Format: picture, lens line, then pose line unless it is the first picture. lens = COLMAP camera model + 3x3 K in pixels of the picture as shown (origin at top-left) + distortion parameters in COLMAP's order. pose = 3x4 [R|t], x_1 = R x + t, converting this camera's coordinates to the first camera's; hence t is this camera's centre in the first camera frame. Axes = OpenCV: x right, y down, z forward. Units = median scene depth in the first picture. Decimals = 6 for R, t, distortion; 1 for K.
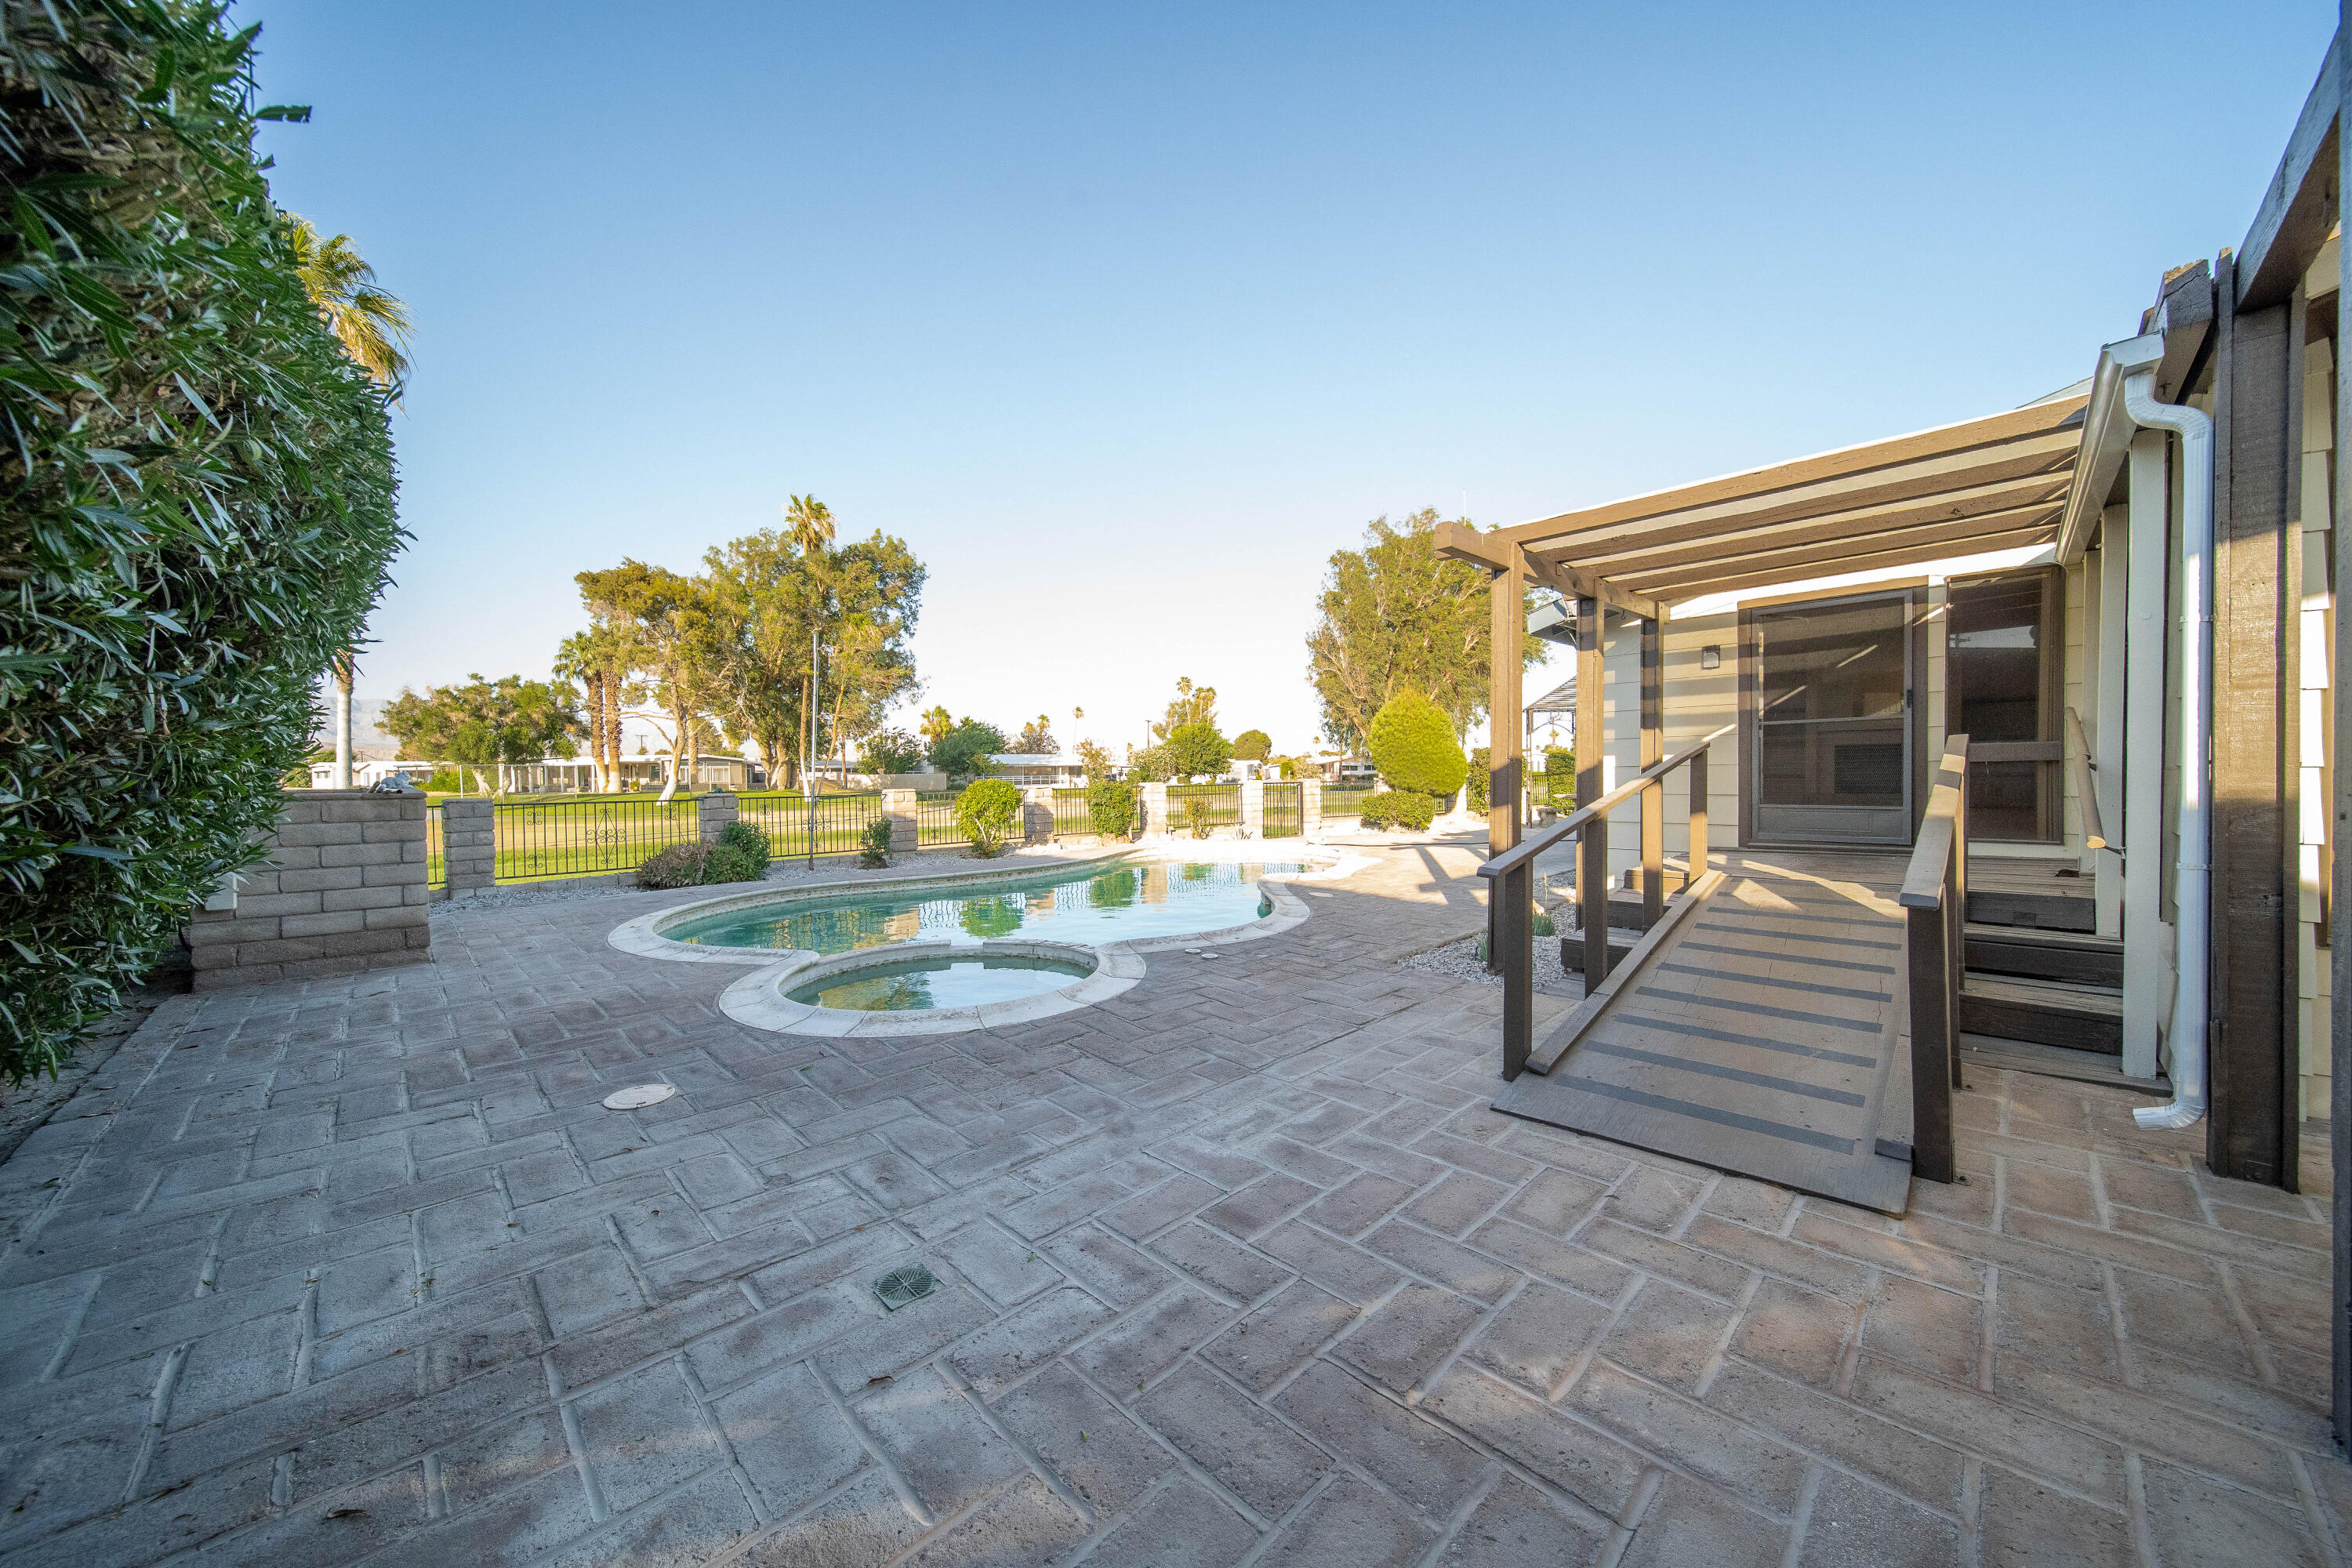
lens RADIAL K [[833.5, 0, 1159.3], [0, 833.5, 797.6], [0, 0, 1]] dist [-0.006997, -0.000132]
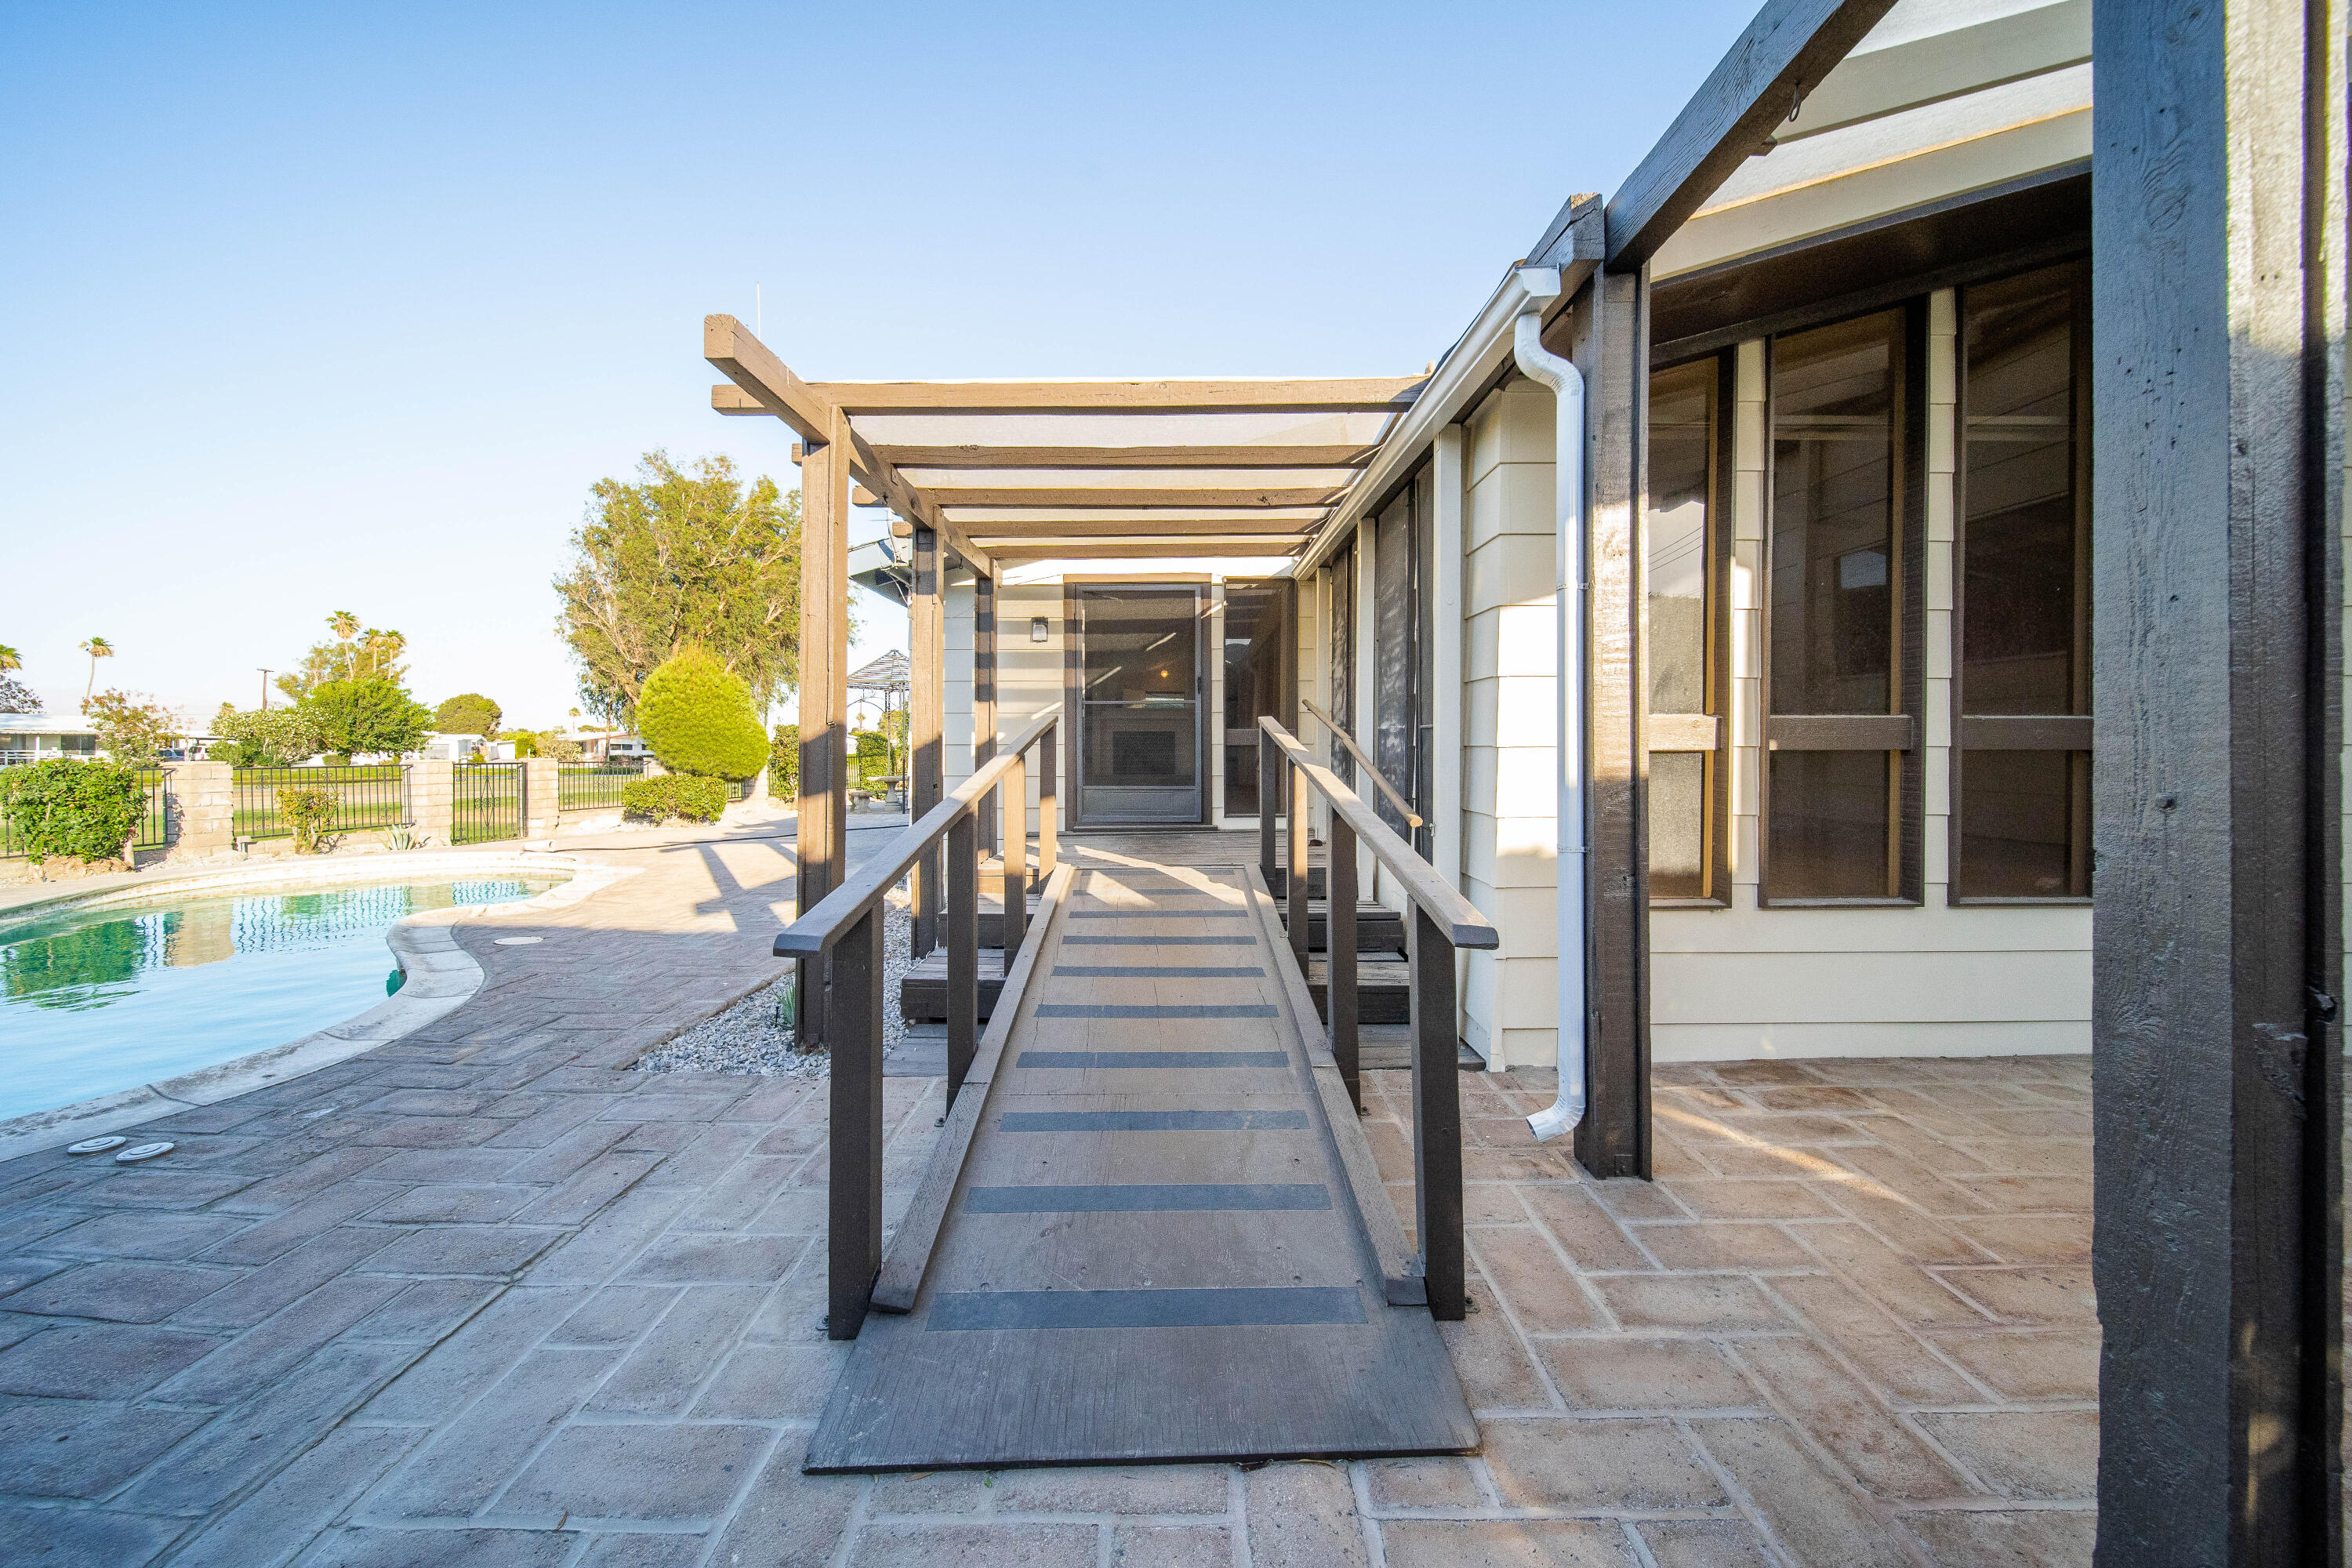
lens RADIAL K [[851.0, 0, 1189.3], [0, 851.0, 755.0], [0, 0, 1]] dist [0.000564, -0.001478]
pose [[0.688263, 0.012098, 0.725361, 0.011340], [0.009987, 0.999608, -0.026149, -0.000102], [-0.725393, 0.025241, 0.687872, 0.029180]]
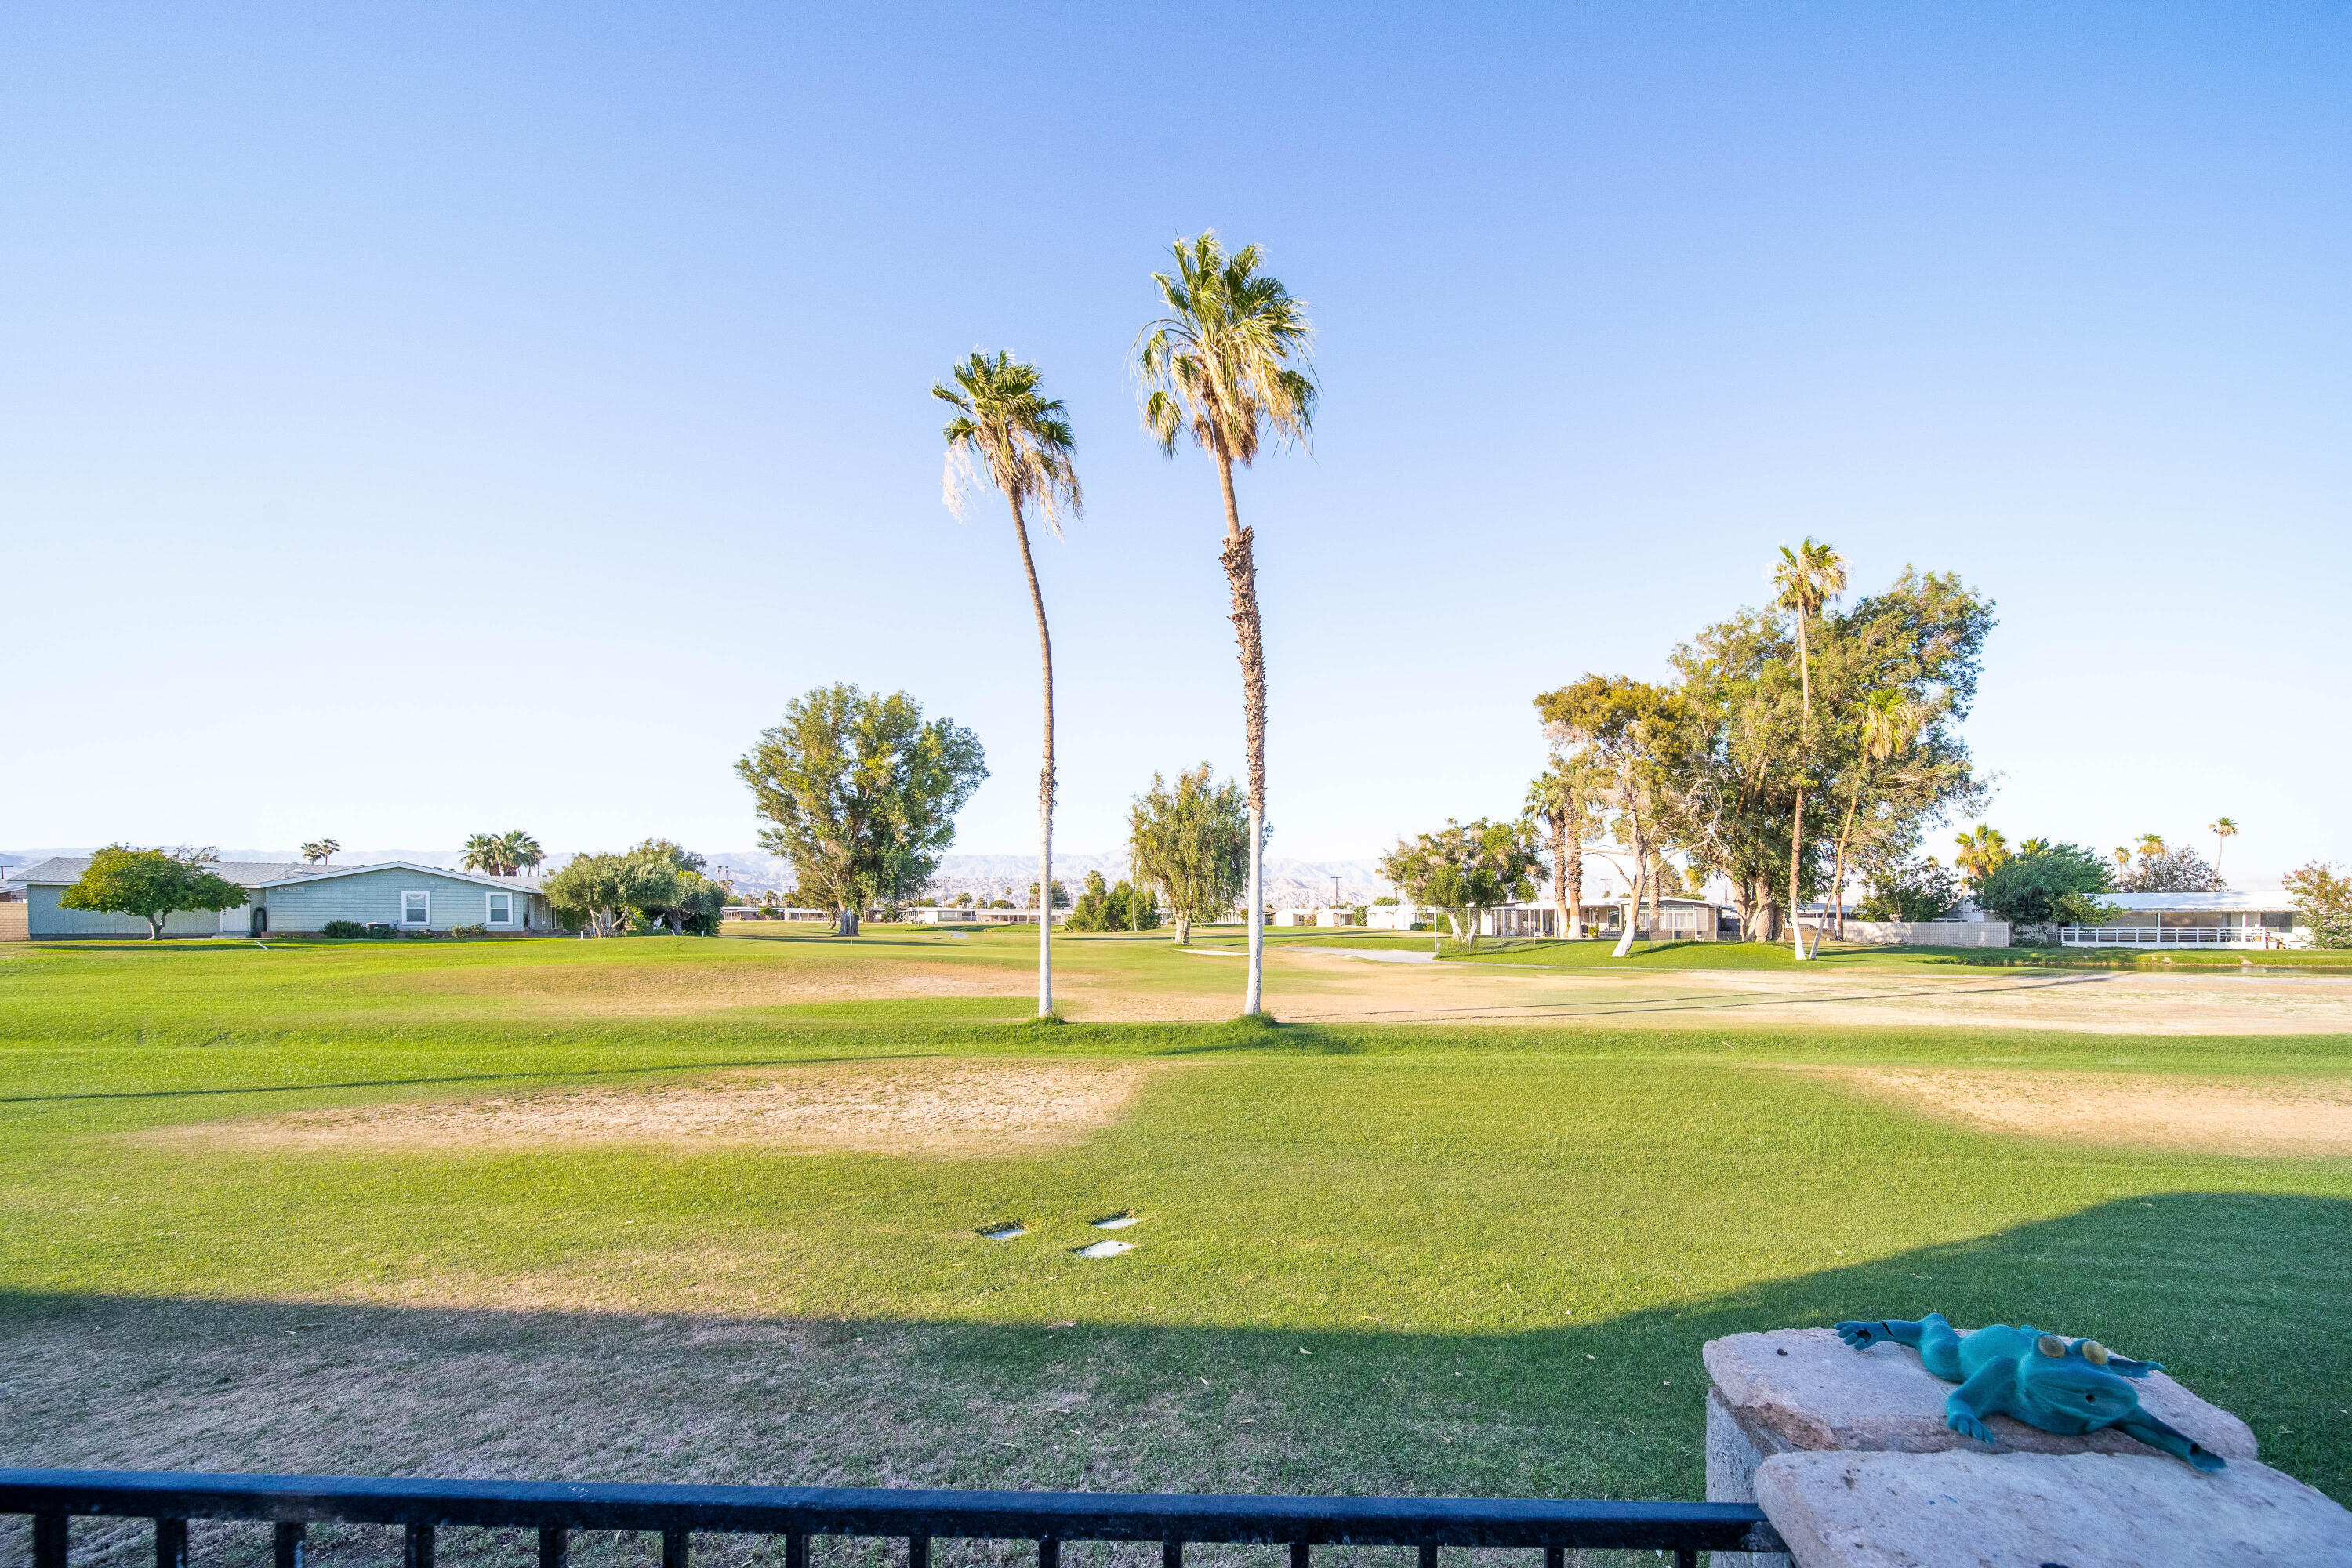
lens RADIAL K [[896.1, 0, 1319.8], [0, 896.1, 888.2], [0, 0, 1]] dist [0.012018, -0.000081]
pose [[0.647056, -0.015452, -0.762286, -0.106770], [-0.031573, 0.998394, -0.047038, -0.008454], [0.761788, 0.054504, 0.645529, 0.190706]]
